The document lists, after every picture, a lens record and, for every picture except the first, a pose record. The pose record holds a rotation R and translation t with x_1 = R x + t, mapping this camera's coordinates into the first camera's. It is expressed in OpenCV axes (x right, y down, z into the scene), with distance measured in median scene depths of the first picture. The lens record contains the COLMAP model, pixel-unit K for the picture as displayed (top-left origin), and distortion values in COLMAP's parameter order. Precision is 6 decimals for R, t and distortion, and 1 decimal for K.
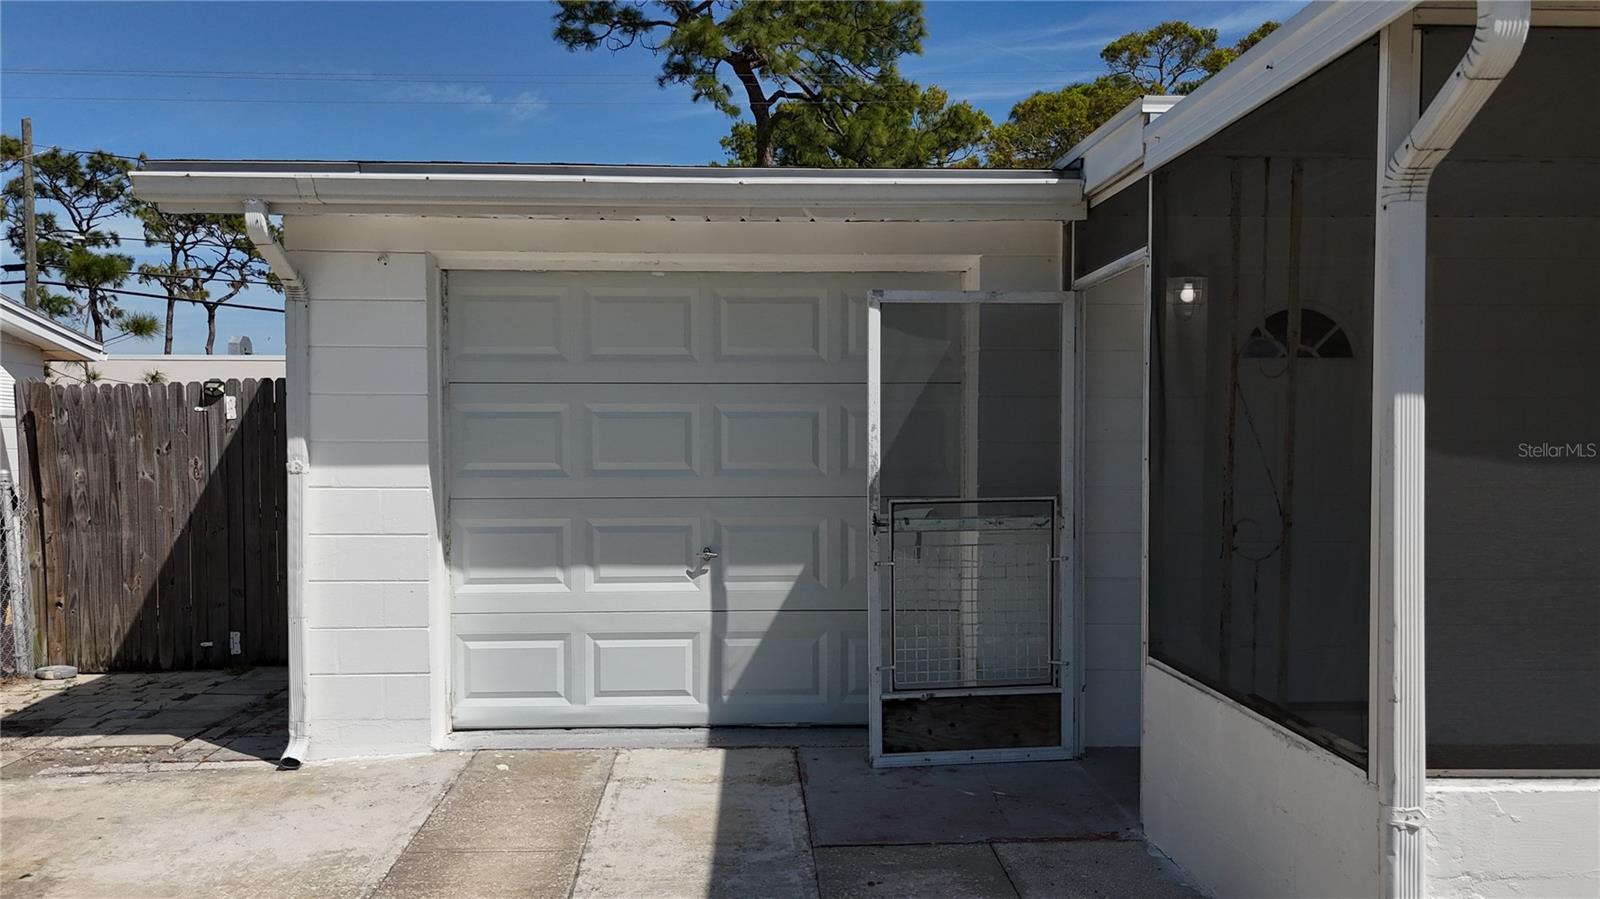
lens RADIAL K [[1237.8, 0, 760.0], [0, 1237.8, 500.2], [0, 0, 1]] dist [0.100539, -0.163171]
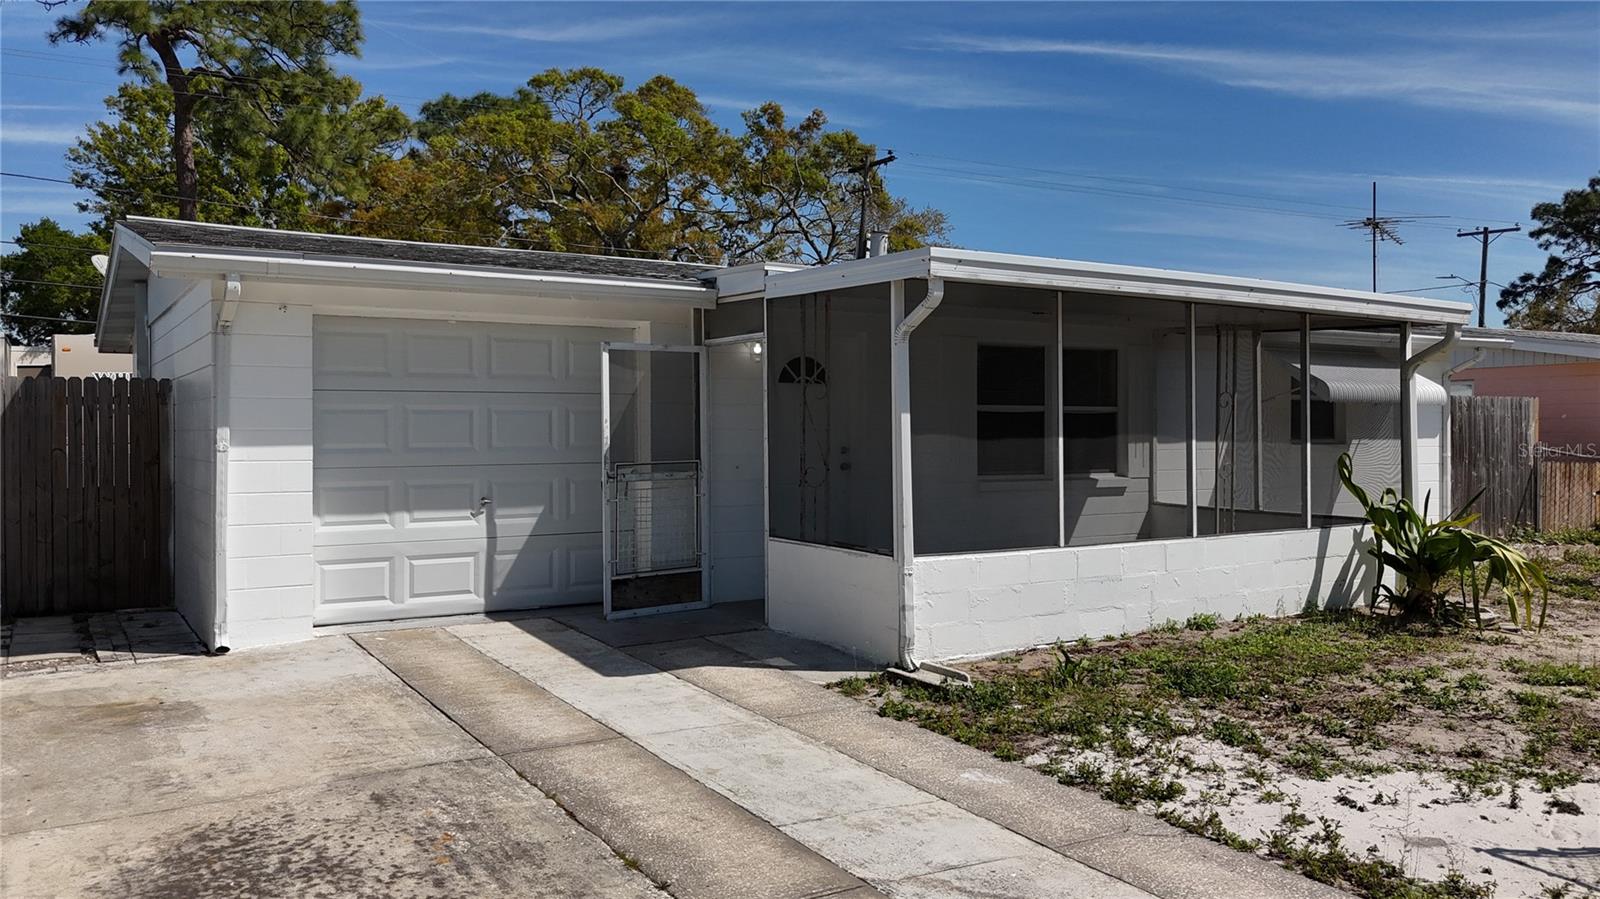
lens RADIAL K [[1286.9, 0, 831.0], [0, 1286.9, 449.0], [0, 0, 1]] dist [0.101465, -0.197298]
pose [[0.854700, -0.008485, 0.519053, -0.511929], [0.023902, 0.999449, -0.023022, 0.025614], [-0.518572, 0.032083, 0.854432, -0.619235]]
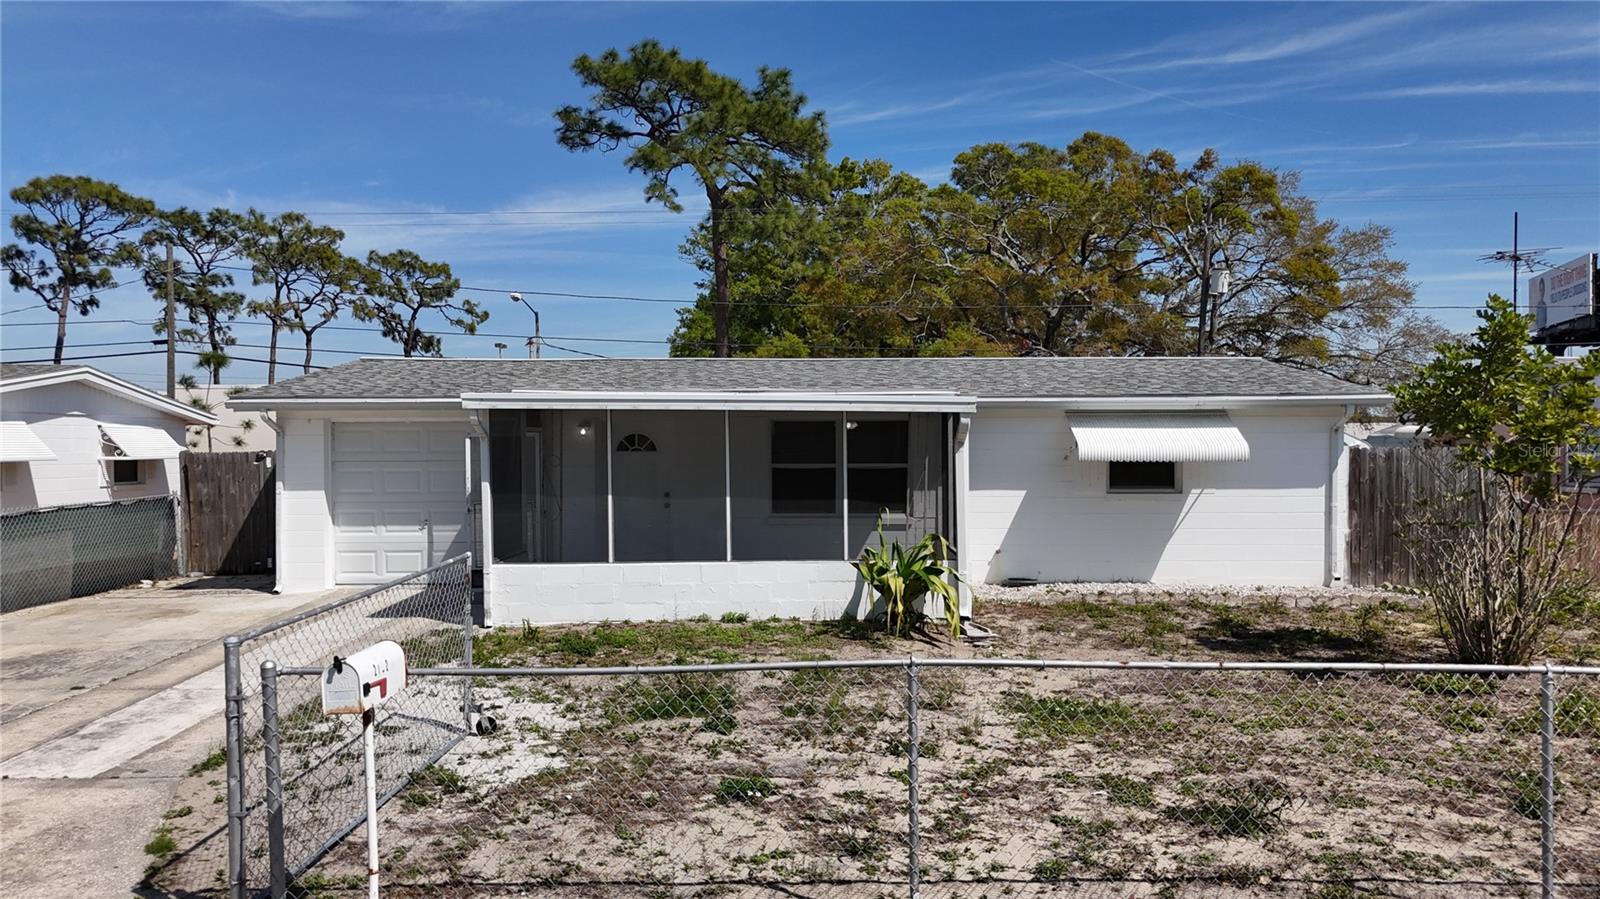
lens RADIAL K [[1286.9, 0, 831.0], [0, 1286.9, 449.0], [0, 0, 1]] dist [0.101465, -0.197298]
pose [[0.999094, -0.003231, -0.042441, 0.986734], [0.001876, 0.999488, -0.031943, -0.025046], [0.042523, 0.031834, 0.998588, -1.873117]]
